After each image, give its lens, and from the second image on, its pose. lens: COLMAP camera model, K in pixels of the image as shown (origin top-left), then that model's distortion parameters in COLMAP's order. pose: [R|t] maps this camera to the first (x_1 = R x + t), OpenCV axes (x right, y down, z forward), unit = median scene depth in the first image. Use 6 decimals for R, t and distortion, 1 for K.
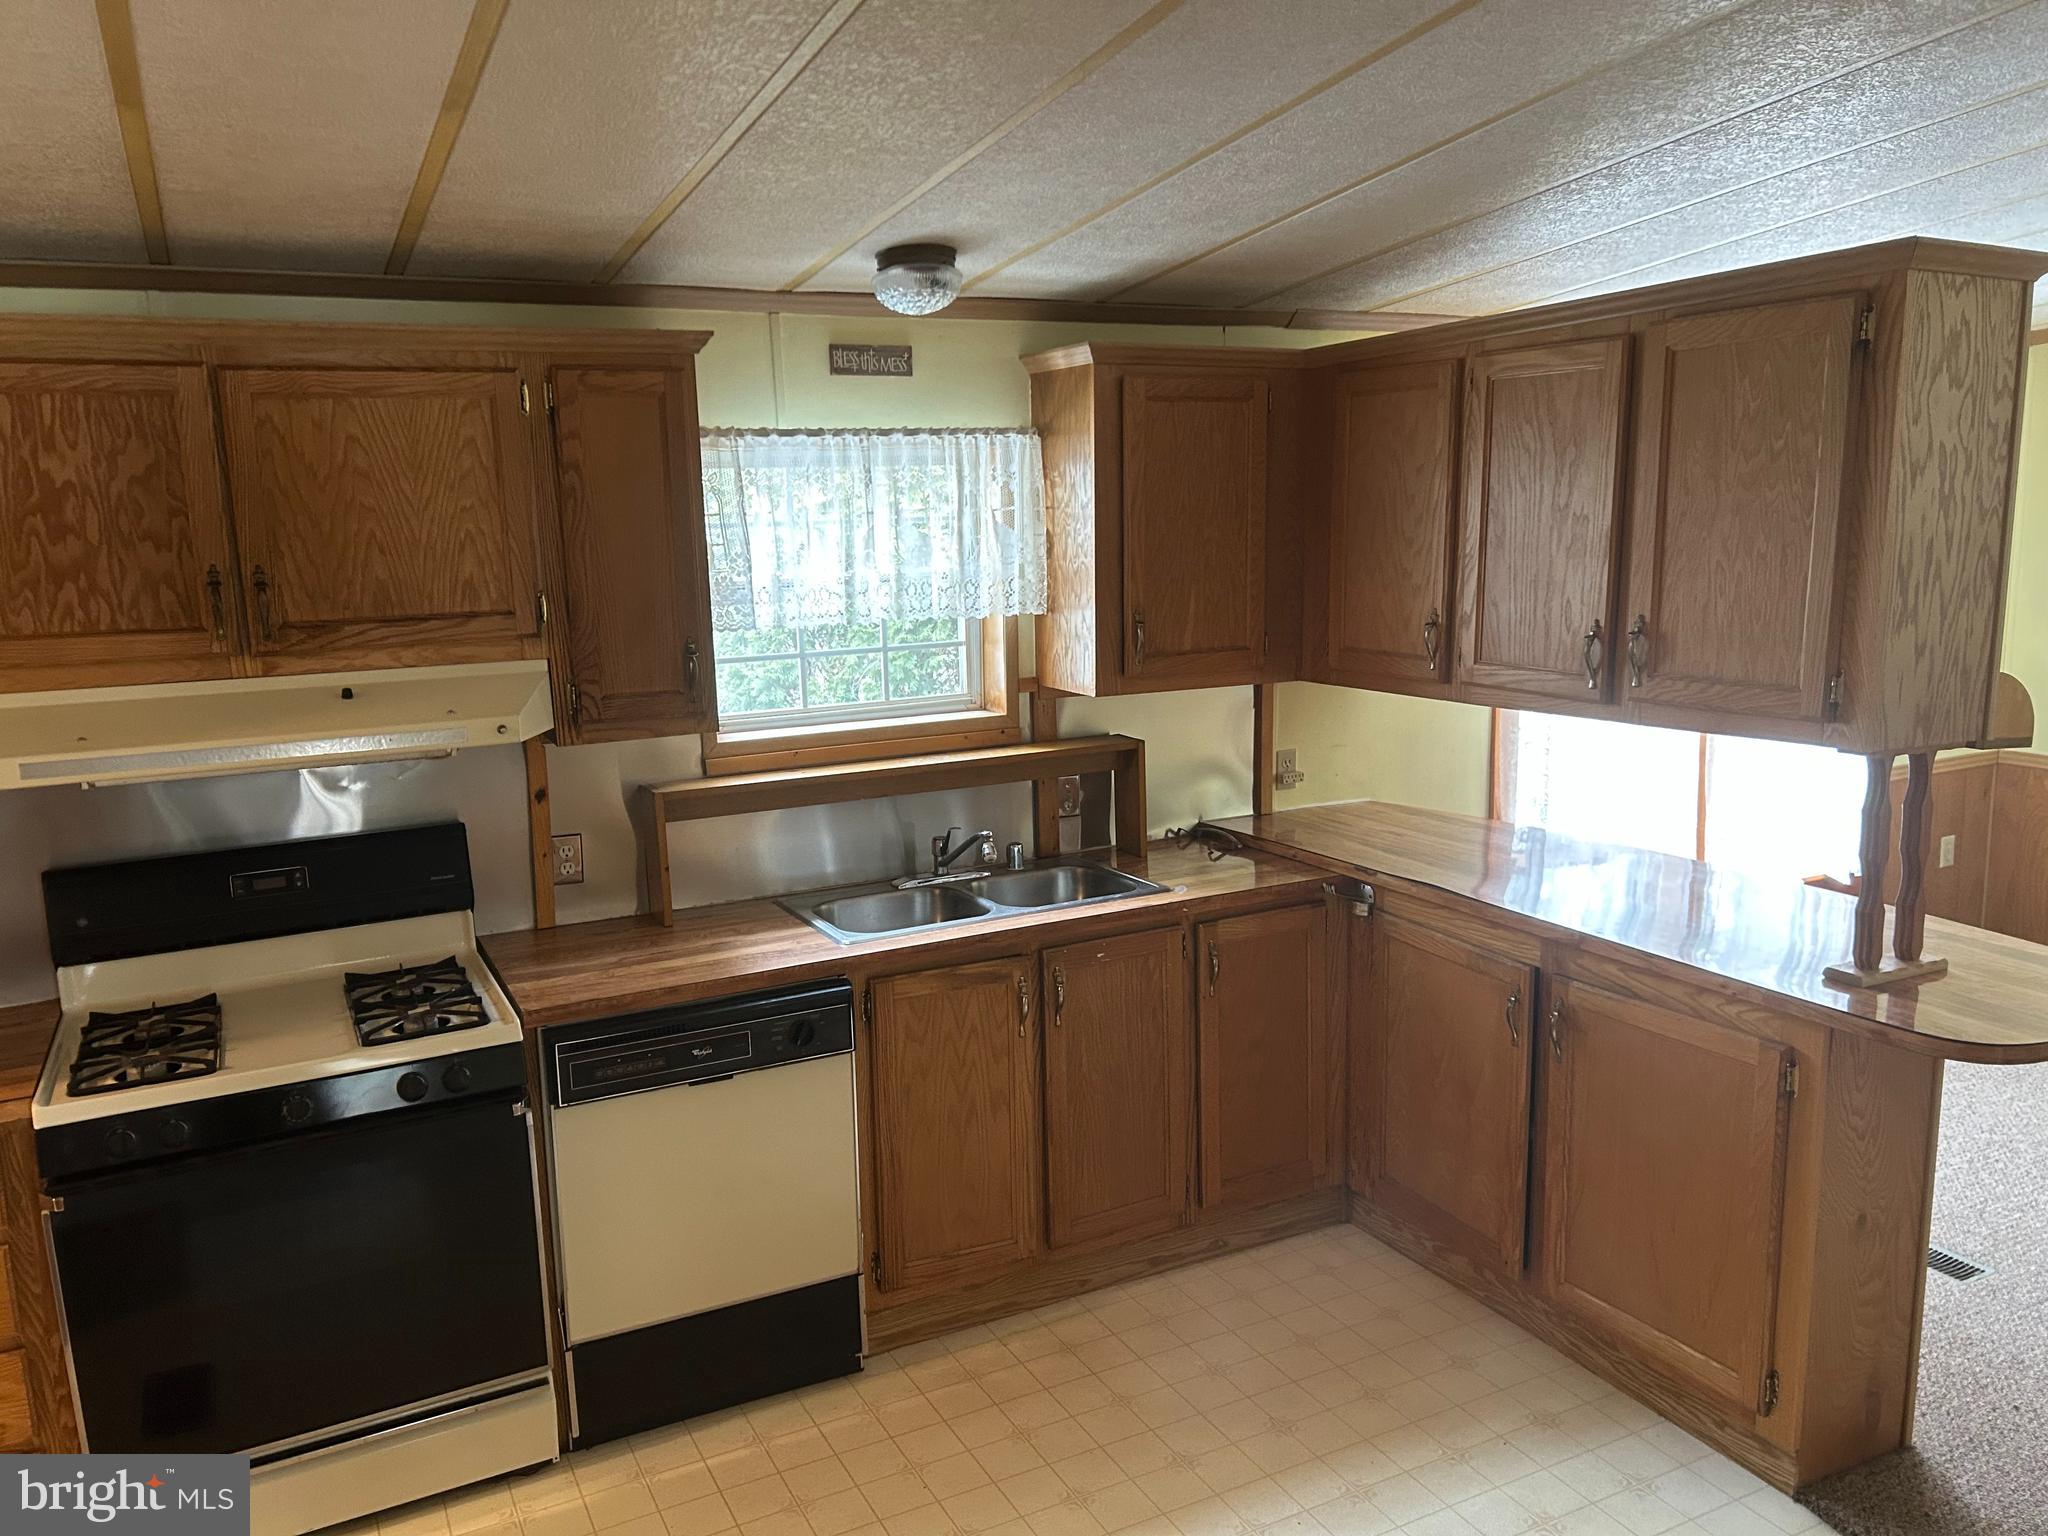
lens RADIAL K [[1530.3, 0, 1007.5], [0, 1530.3, 770.0], [0, 0, 1]] dist [0.061484, -0.070614]
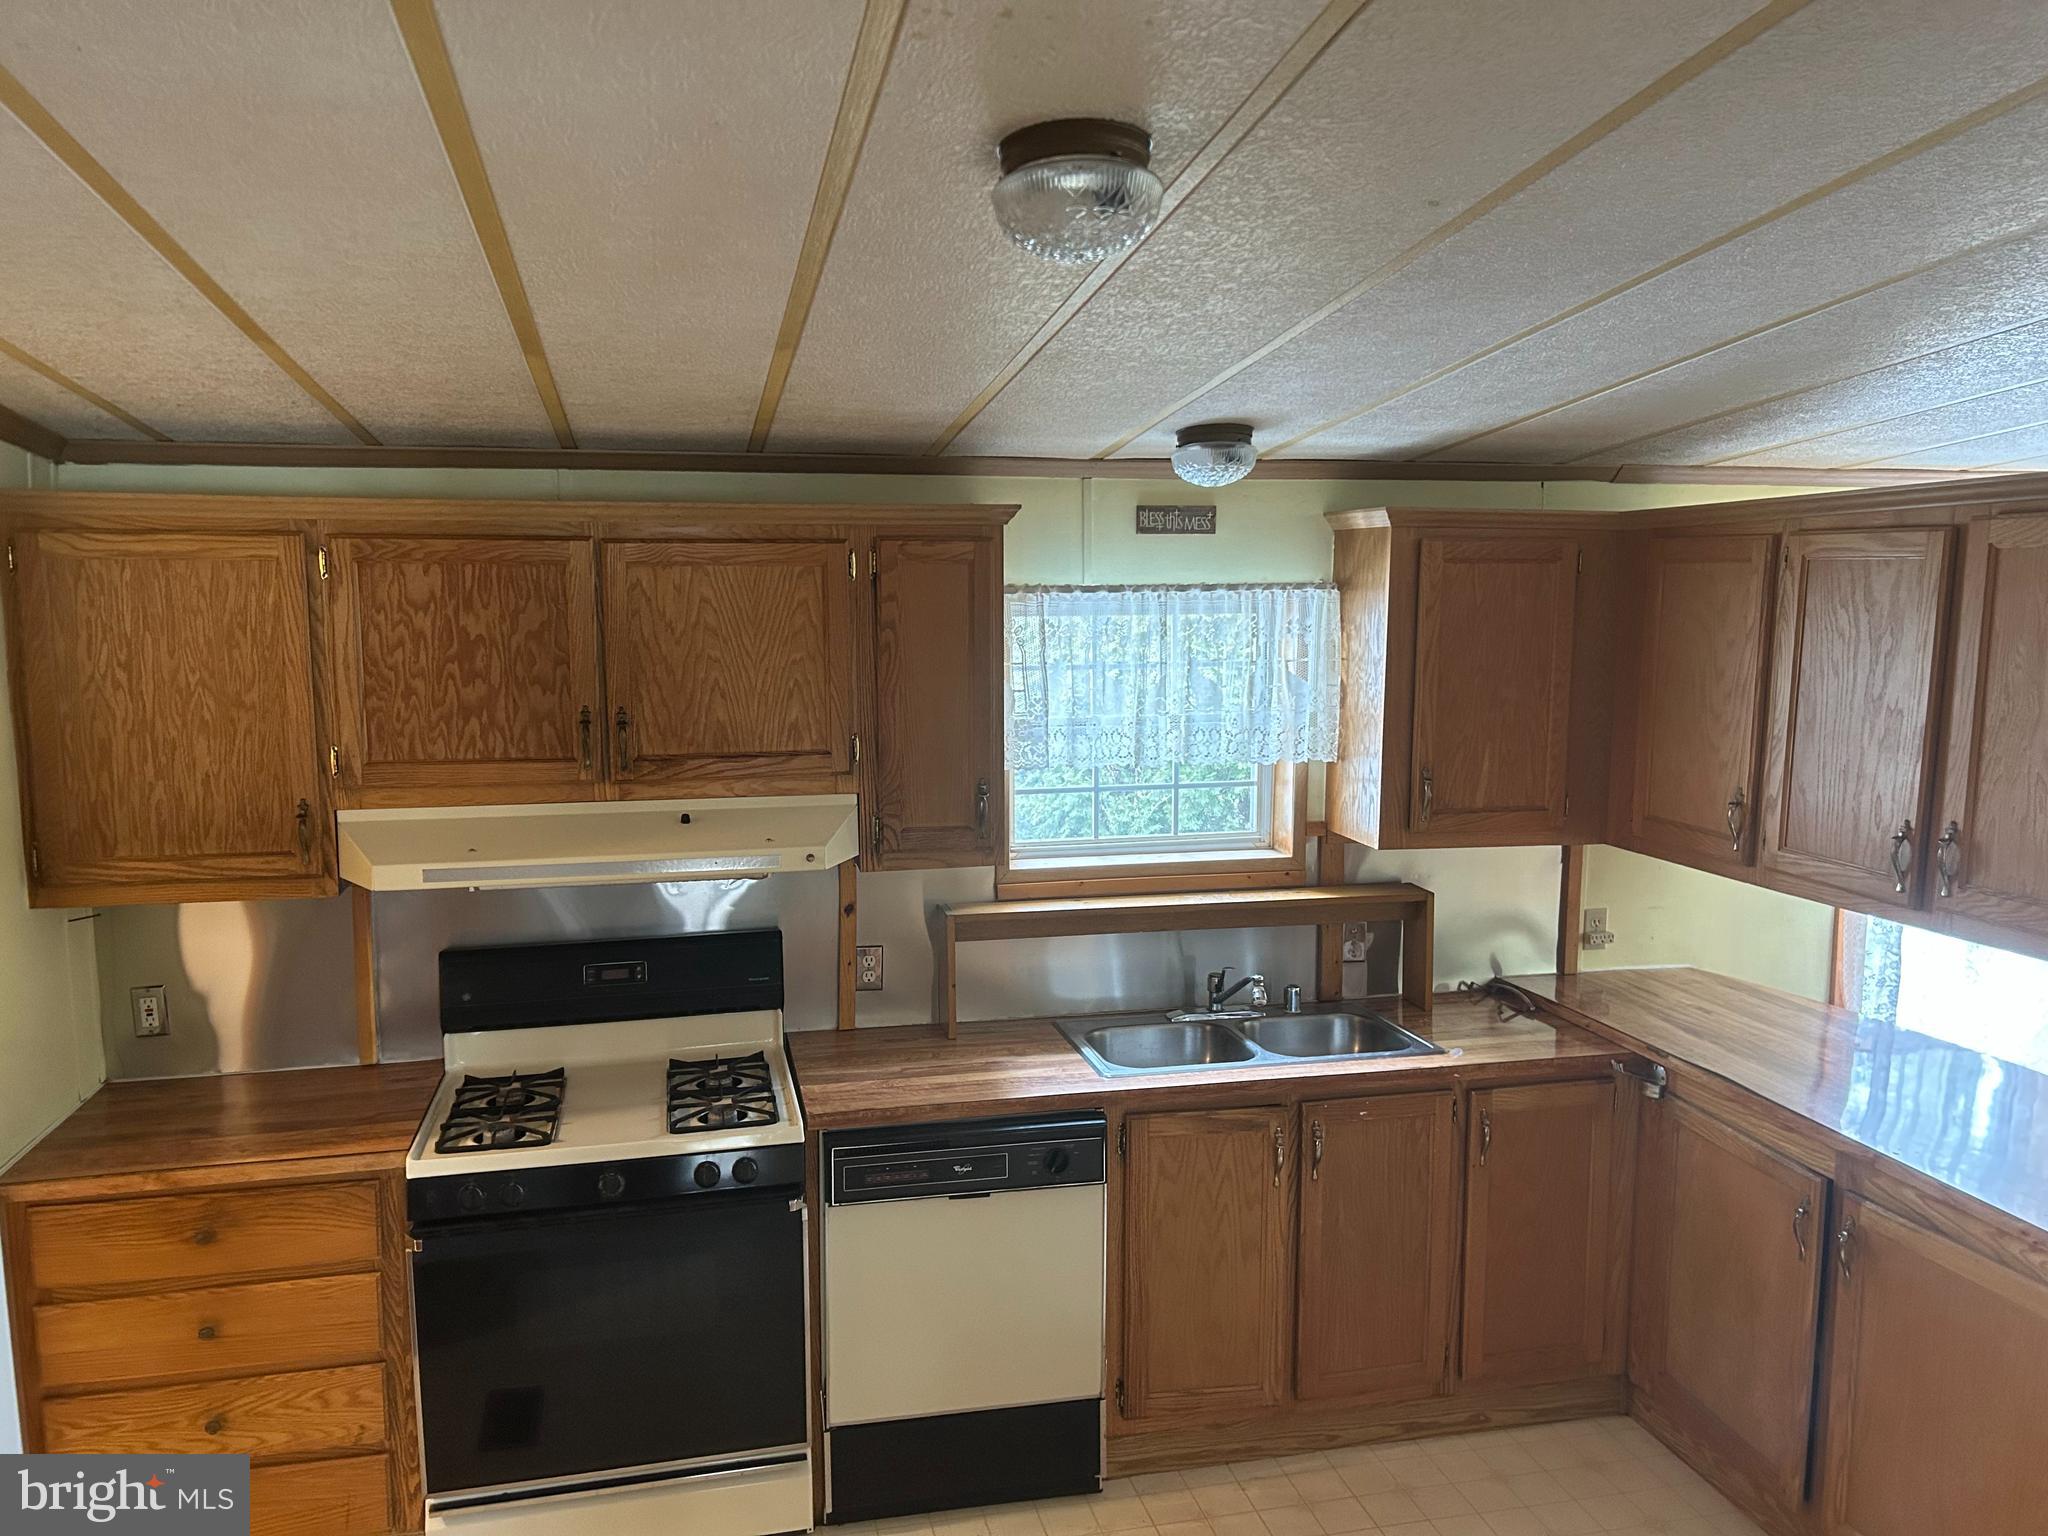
lens RADIAL K [[1530.3, 0, 1012.1], [0, 1530.3, 771.6], [0, 0, 1]] dist [0.061484, -0.070614]
pose [[0.970002, 0.055819, -0.236604, 0.075622], [-0.066222, 0.997146, -0.036245, -0.058573], [0.233905, 0.050826, 0.970930, -0.052907]]
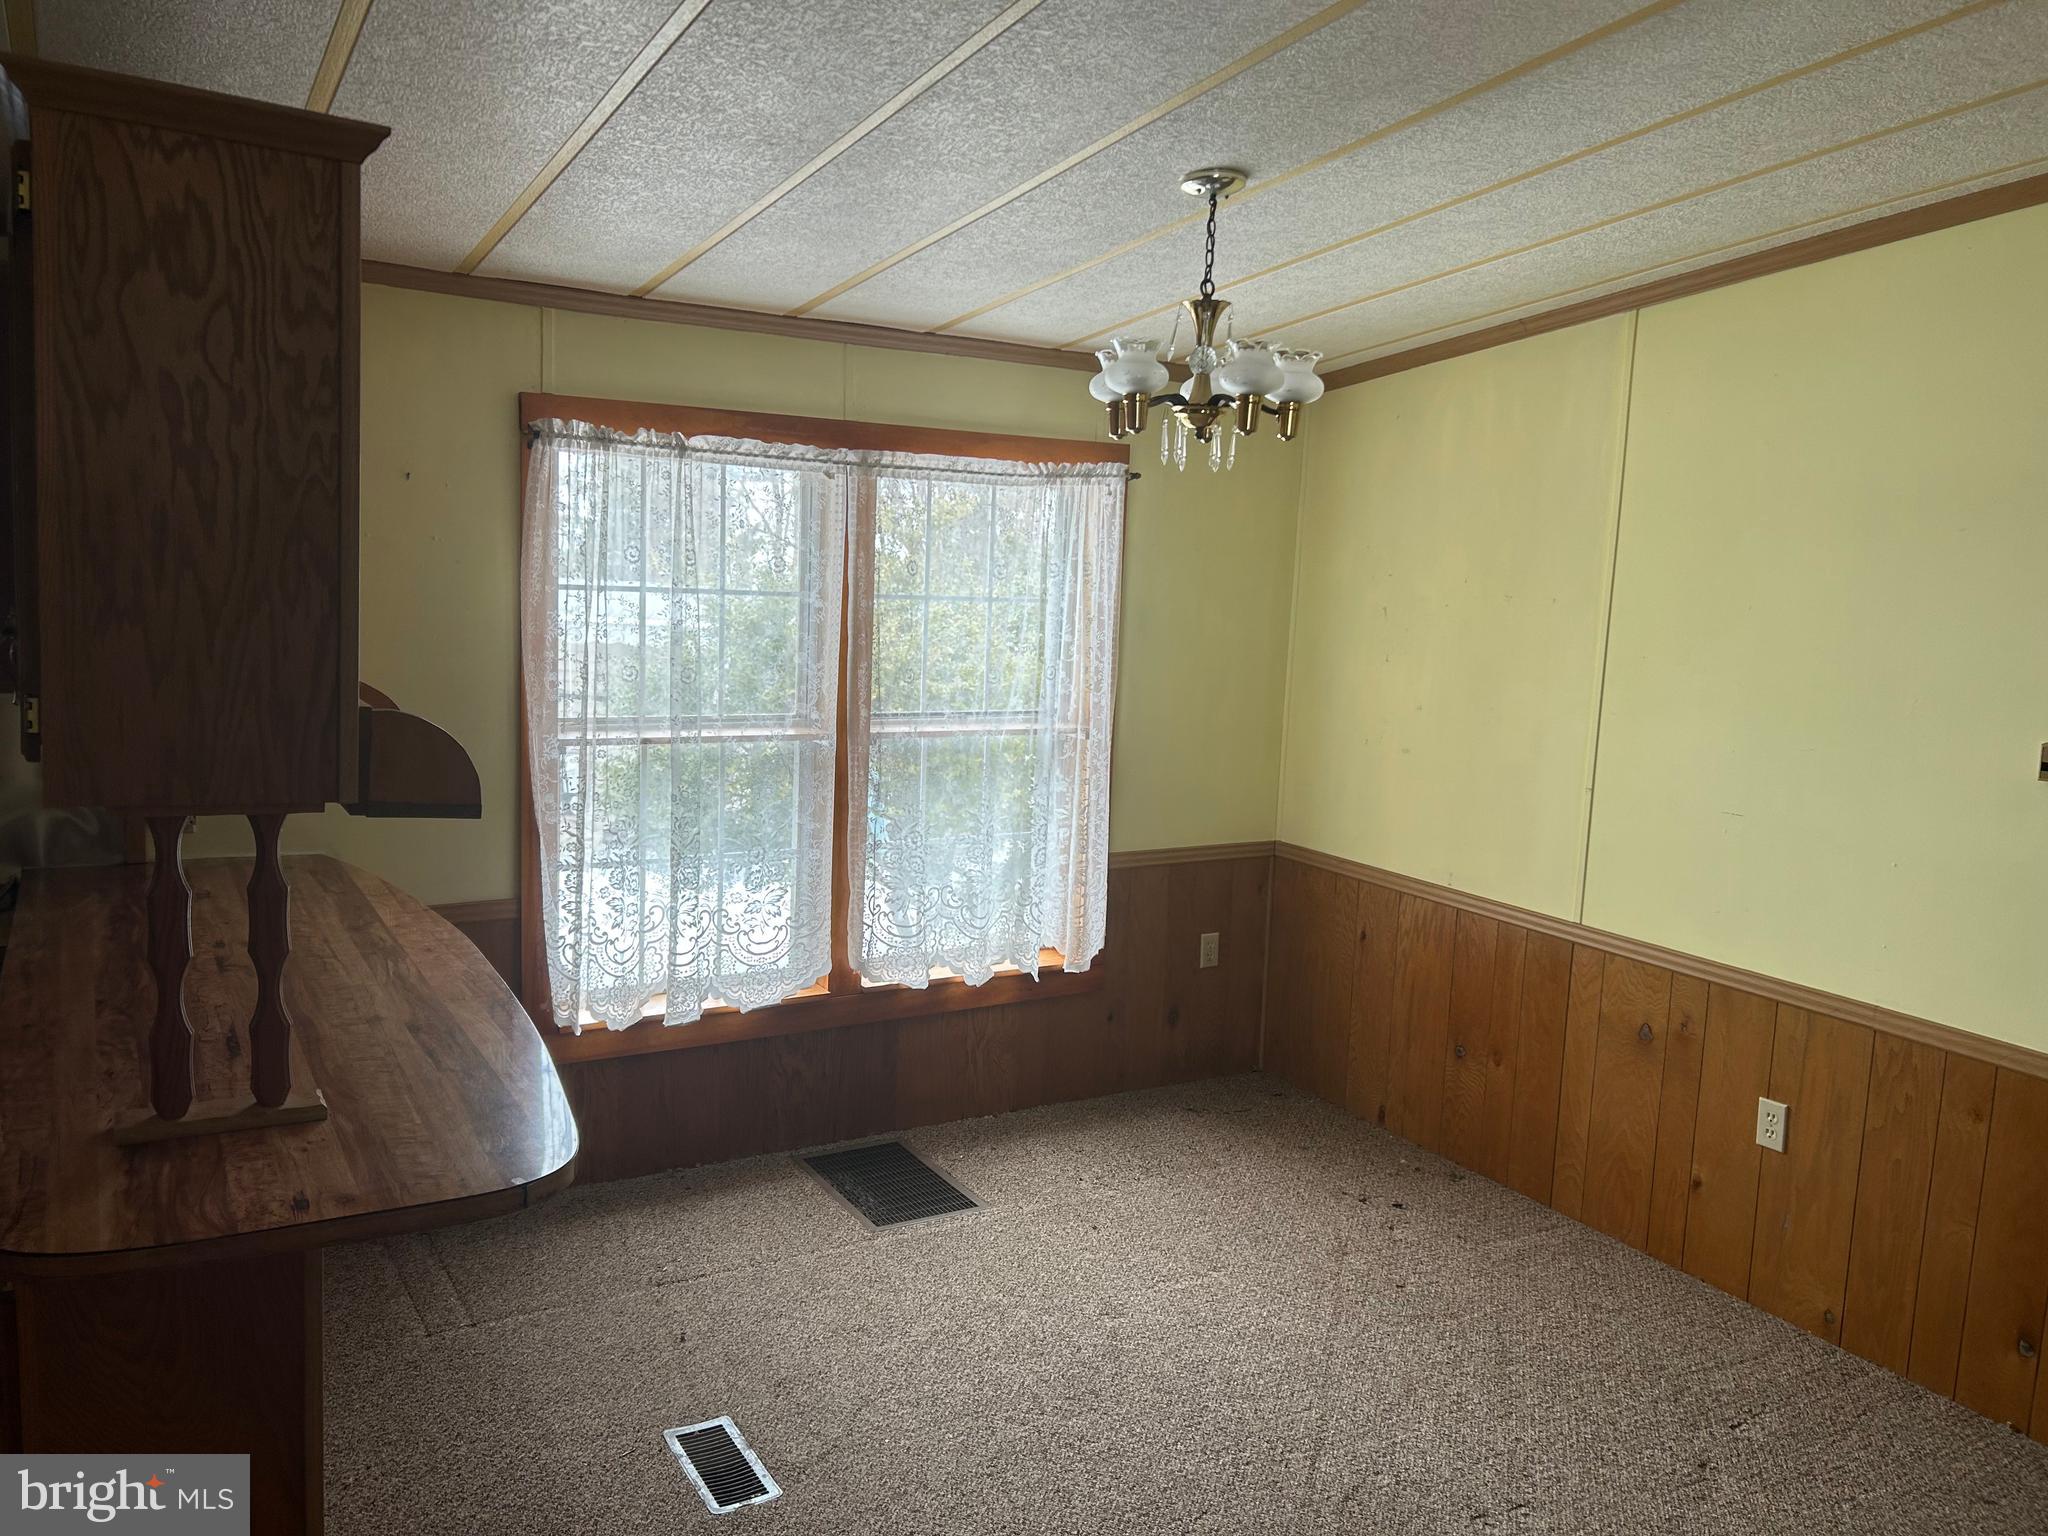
lens RADIAL K [[1530.3, 0, 1004.2], [0, 1530.3, 766.5], [0, 0, 1]] dist [0.061484, -0.070614]
pose [[0.994873, 0.063433, 0.078770, 0.815397], [-0.060583, 0.997437, -0.038061, -0.025265], [-0.080982, 0.033094, 0.996166, 0.241915]]
